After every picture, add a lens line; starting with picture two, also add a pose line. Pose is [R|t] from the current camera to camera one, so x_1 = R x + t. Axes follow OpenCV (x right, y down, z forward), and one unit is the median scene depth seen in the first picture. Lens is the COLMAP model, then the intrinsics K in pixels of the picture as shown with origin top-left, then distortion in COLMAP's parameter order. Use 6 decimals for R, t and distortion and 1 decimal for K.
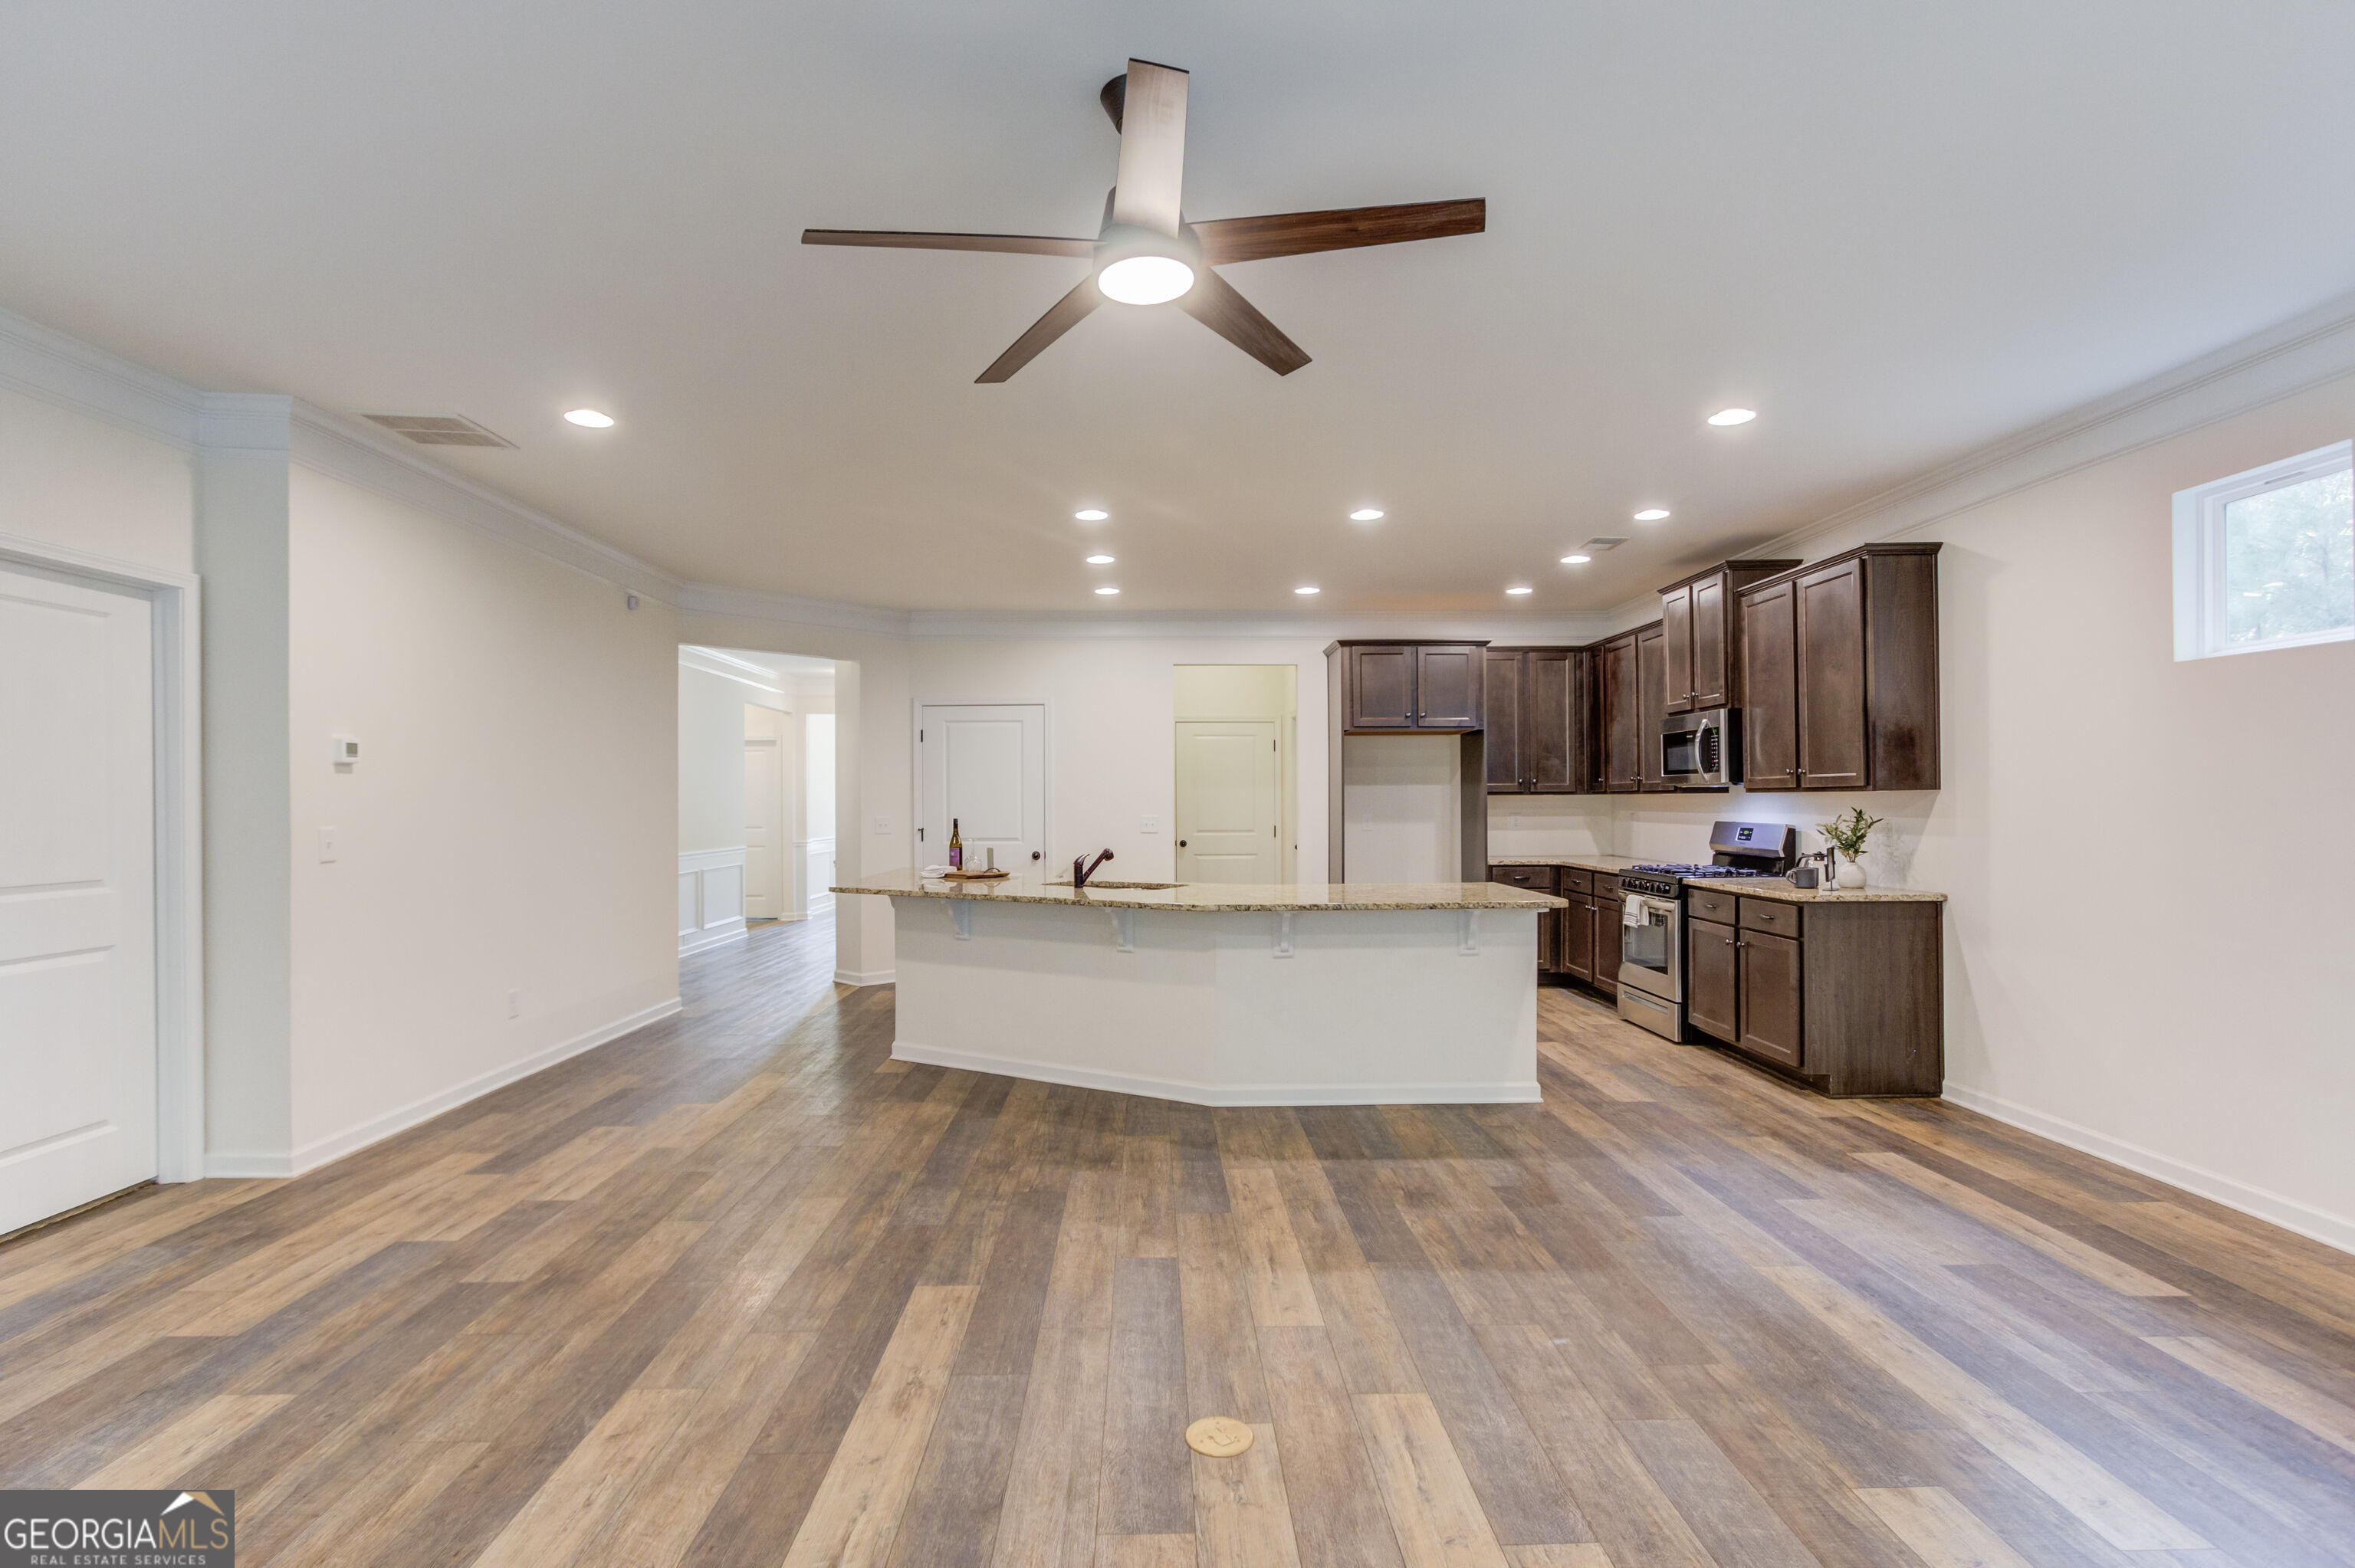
lens RADIAL K [[1132.4, 0, 1170.8], [0, 1132.4, 796.2], [0, 0, 1]] dist [-0.015357, 0.007959]
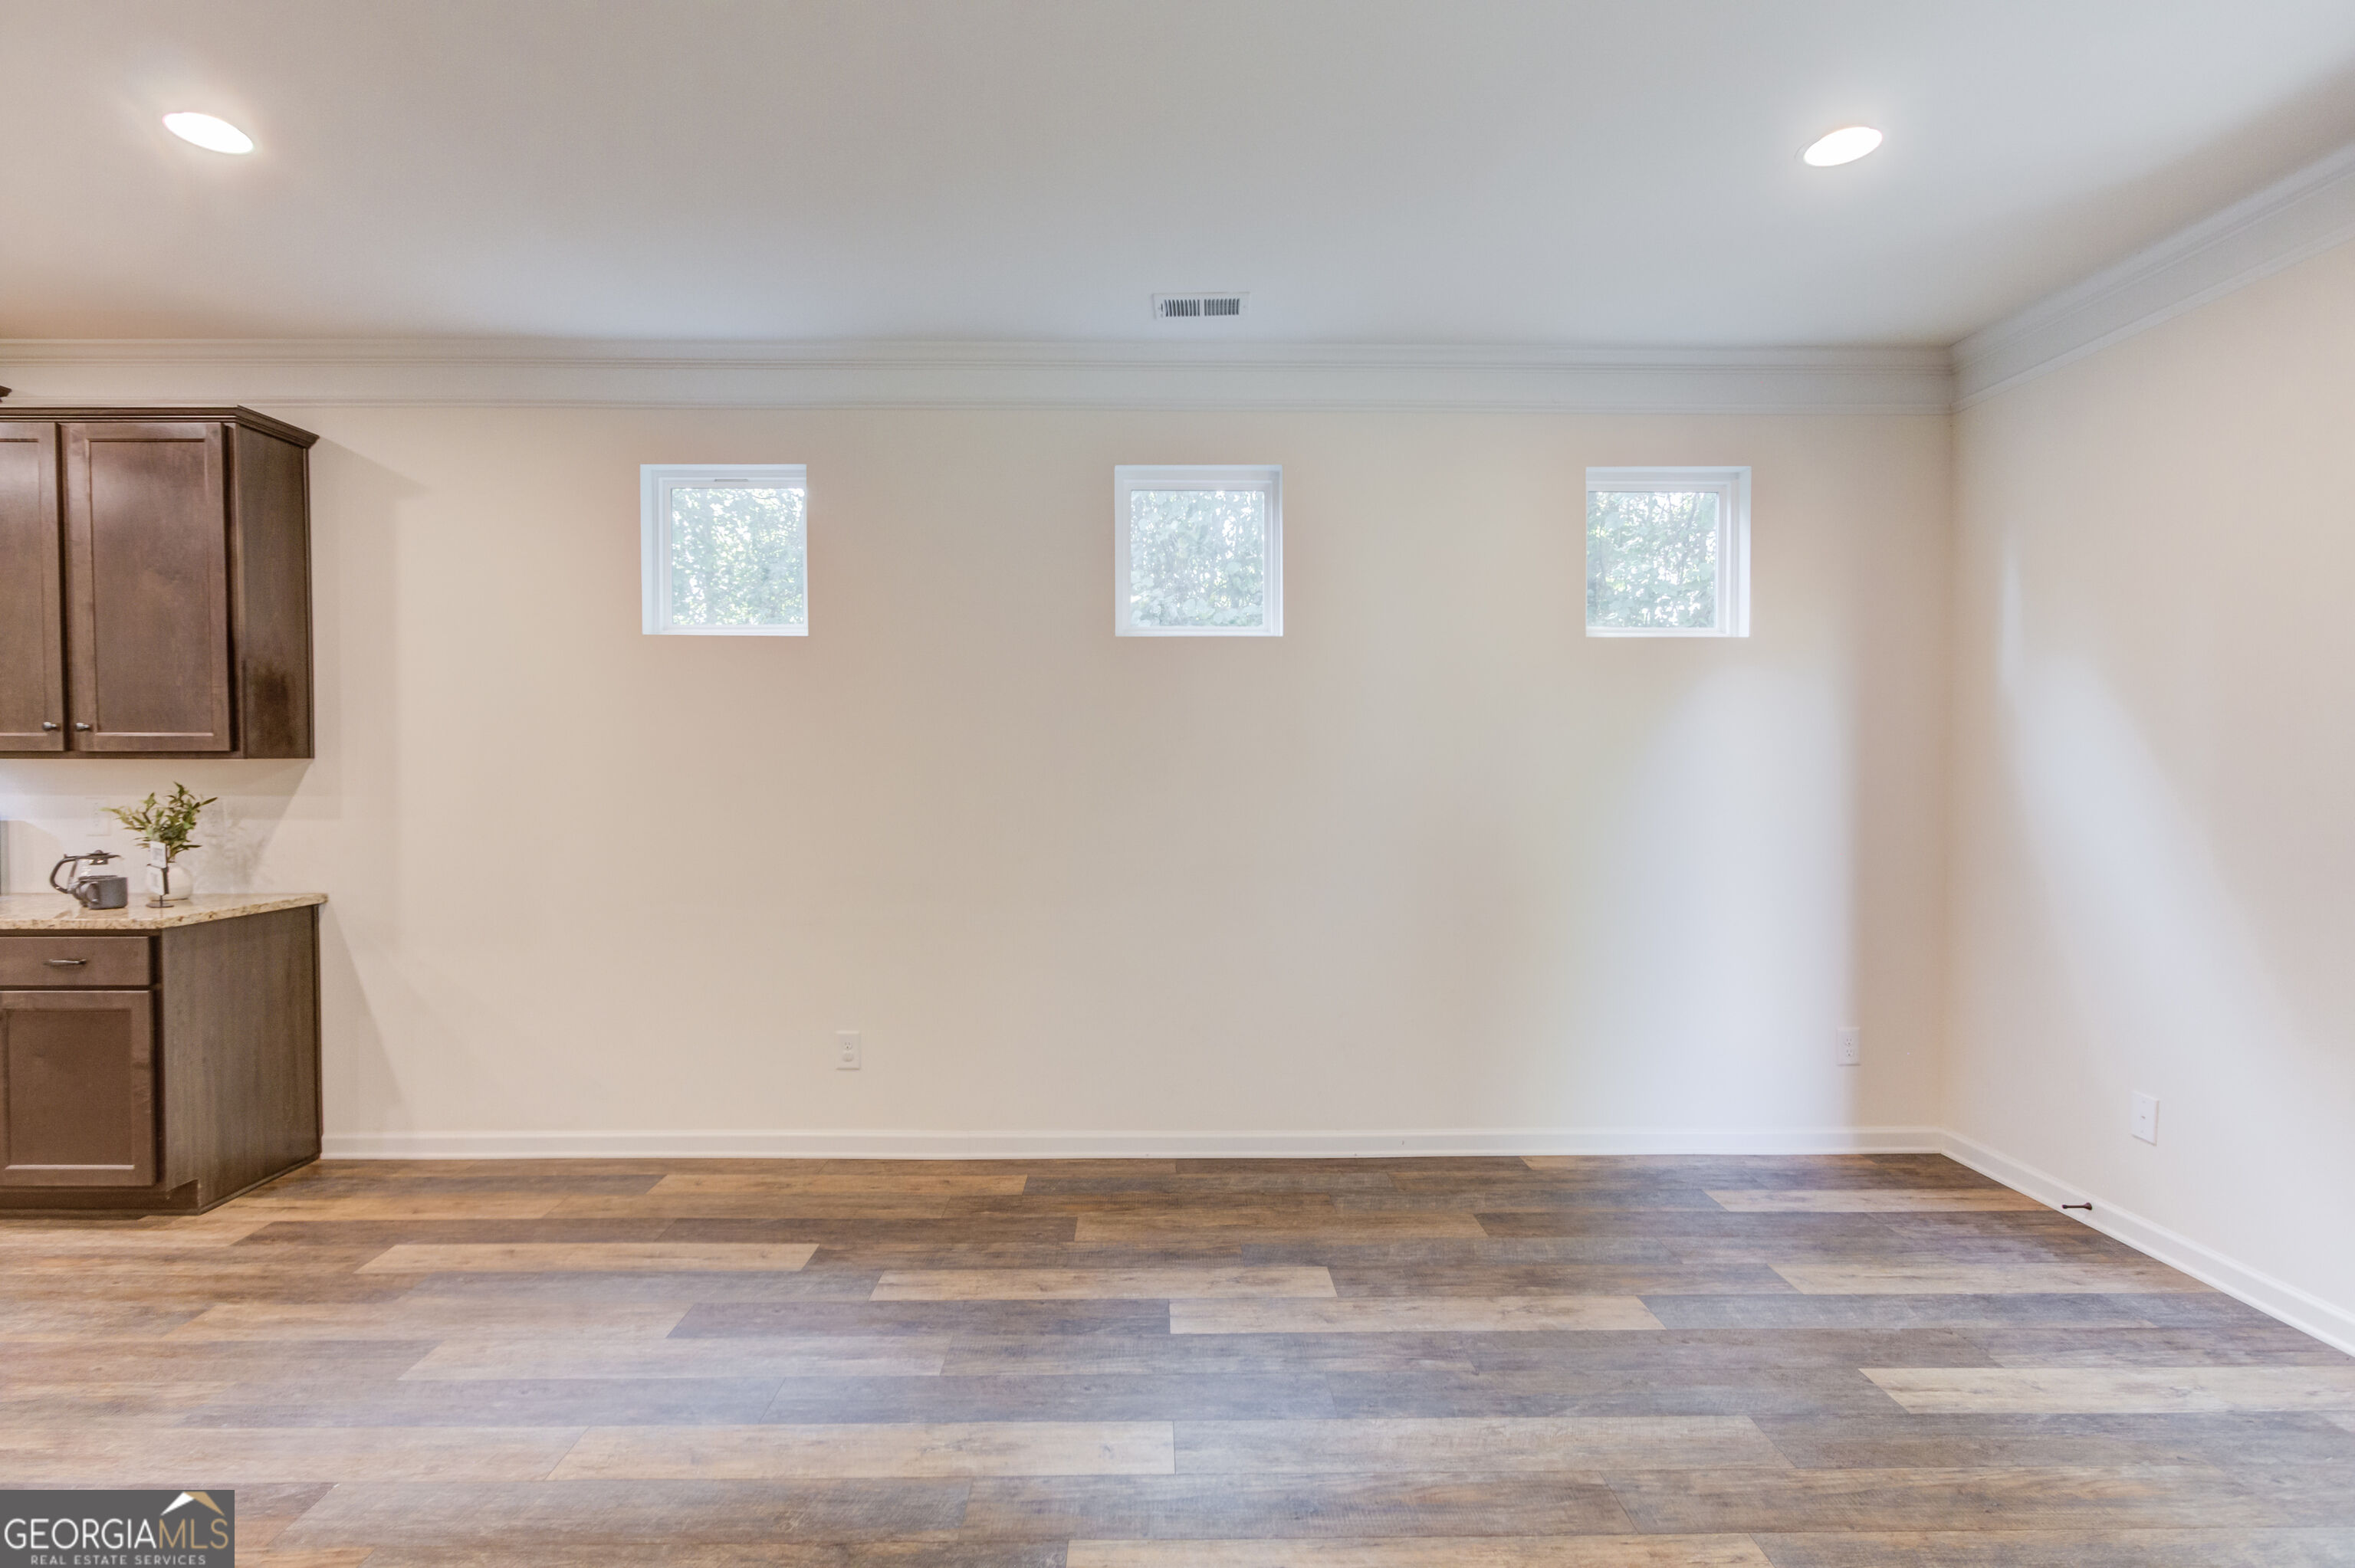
lens RADIAL K [[1132.4, 0, 1182.6], [0, 1132.4, 771.2], [0, 0, 1]] dist [-0.015357, 0.007959]
pose [[-0.004476, -0.004069, 0.999982, -0.103666], [-0.012698, 0.999911, 0.004012, -0.010335], [-0.999909, -0.012679, -0.004527, 0.405501]]
